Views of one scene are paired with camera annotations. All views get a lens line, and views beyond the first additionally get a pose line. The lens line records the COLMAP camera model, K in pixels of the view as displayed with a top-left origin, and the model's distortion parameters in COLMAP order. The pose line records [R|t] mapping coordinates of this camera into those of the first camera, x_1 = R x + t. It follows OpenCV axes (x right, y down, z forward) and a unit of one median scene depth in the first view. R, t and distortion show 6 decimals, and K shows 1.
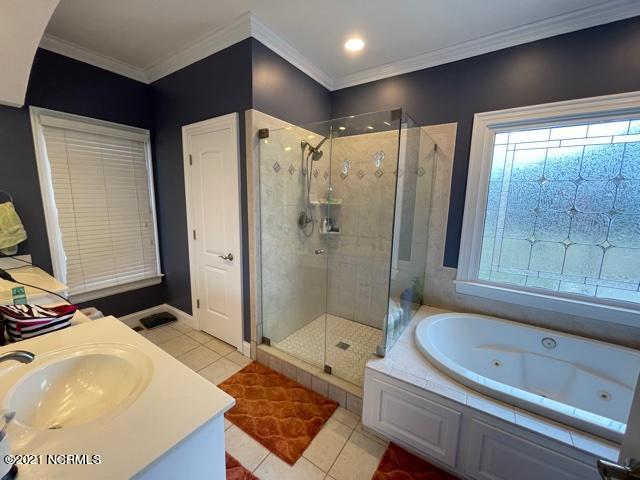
lens RADIAL K [[256.2, 0, 319.8], [0, 256.2, 240.4], [0, 0, 1]] dist [-0.001011, -0.000737]
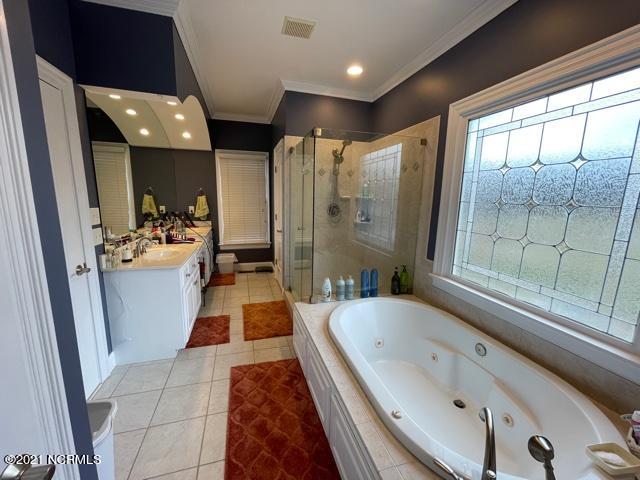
lens RADIAL K [[256.2, 0, 318.3], [0, 256.2, 239.3], [0, 0, 1]] dist [-0.001011, -0.000737]
pose [[0.770727, 0.104438, -0.628548, 0.849839], [-0.108259, 0.993596, 0.032346, 0.042258], [0.627901, 0.043116, 0.777098, -0.060257]]
